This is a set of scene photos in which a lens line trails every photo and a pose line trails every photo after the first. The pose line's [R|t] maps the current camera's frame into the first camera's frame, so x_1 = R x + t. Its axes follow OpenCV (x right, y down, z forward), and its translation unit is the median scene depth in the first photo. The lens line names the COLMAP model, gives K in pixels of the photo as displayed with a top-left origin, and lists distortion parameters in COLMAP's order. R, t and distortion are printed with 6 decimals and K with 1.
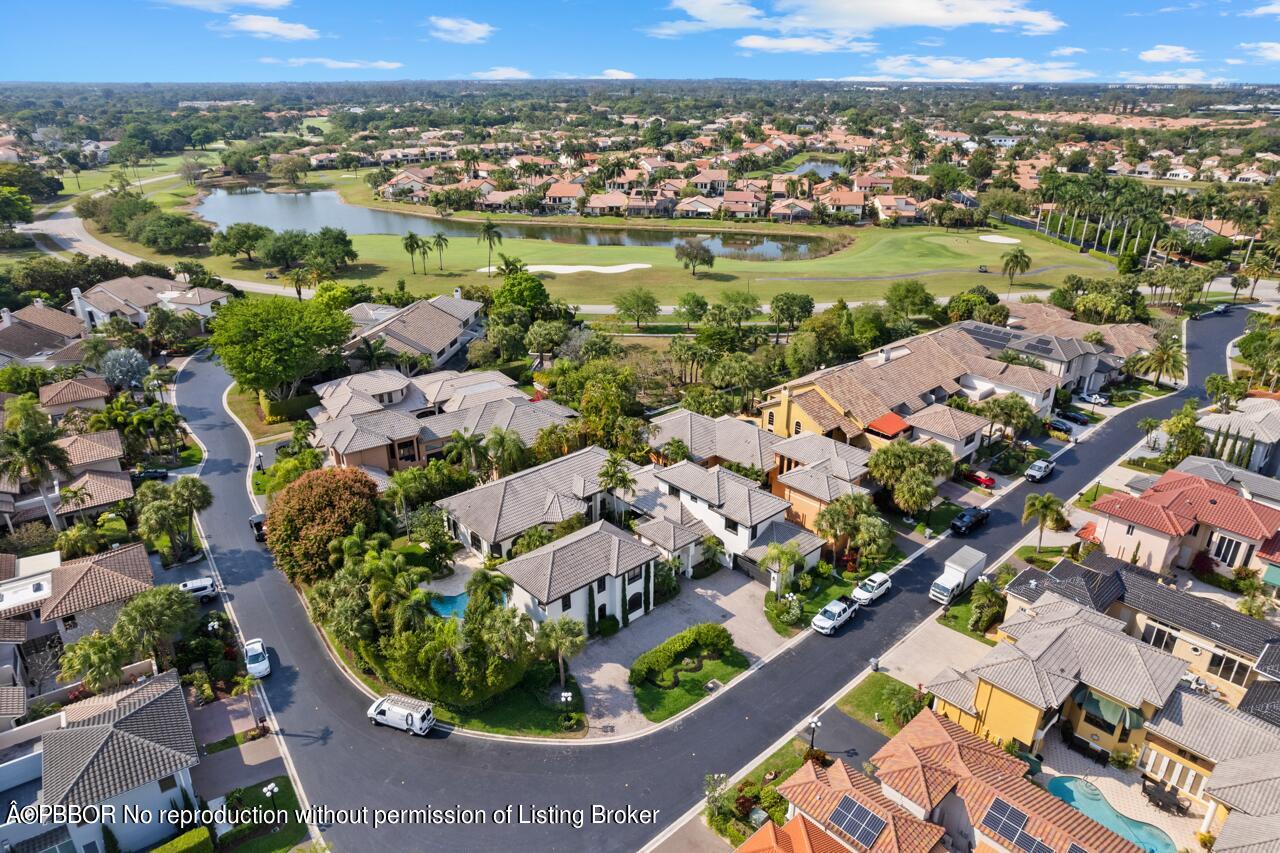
lens RADIAL K [[855.2, 0, 640.0], [0, 855.2, 426.5], [0, 0, 1]] dist [-0.043781, 0.000102]
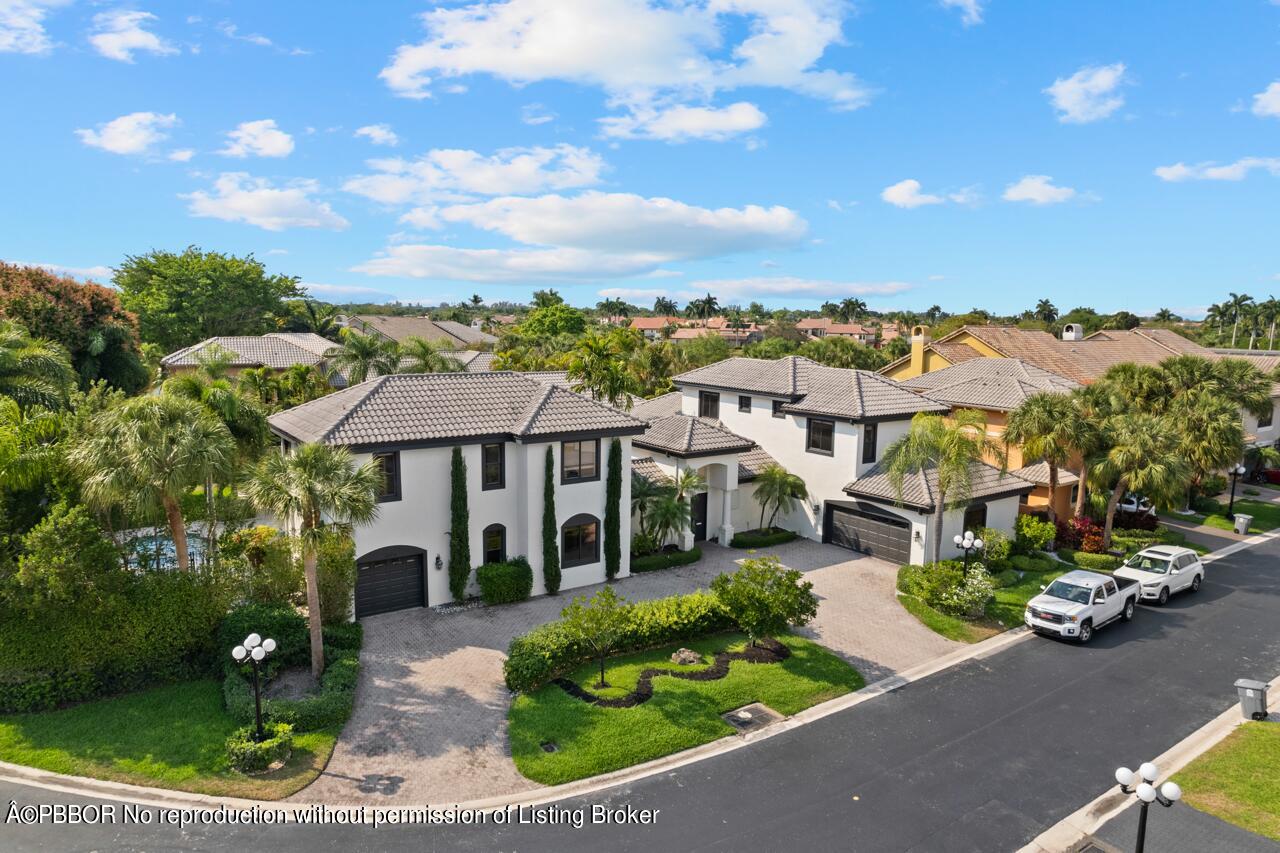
lens RADIAL K [[855.2, 0, 640.0], [0, 855.2, 426.5], [0, 0, 1]] dist [-0.043781, 0.000102]
pose [[0.991638, 0.035137, -0.124171, 0.073873], [-0.067429, 0.961498, -0.266412, 0.266102], [0.110029, 0.272557, 0.955827, 0.598637]]
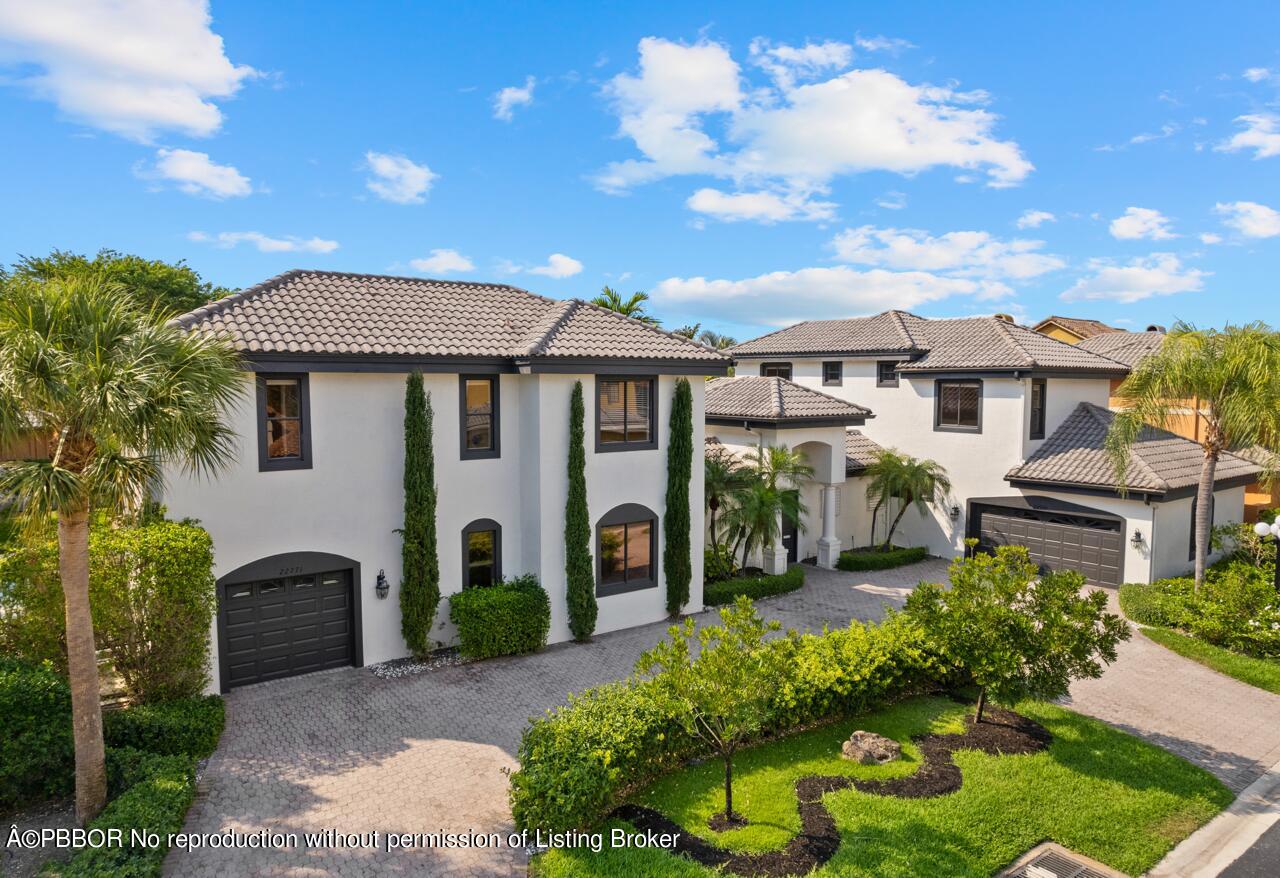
lens RADIAL K [[863.6, 0, 659.8], [0, 863.6, 439.4], [0, 0, 1]] dist [-0.065287, 0.051467]
pose [[0.996802, 0.014242, -0.078628, 0.023285], [-0.039536, 0.943014, -0.330395, 0.262575], [0.069442, 0.332447, 0.940562, 0.766179]]
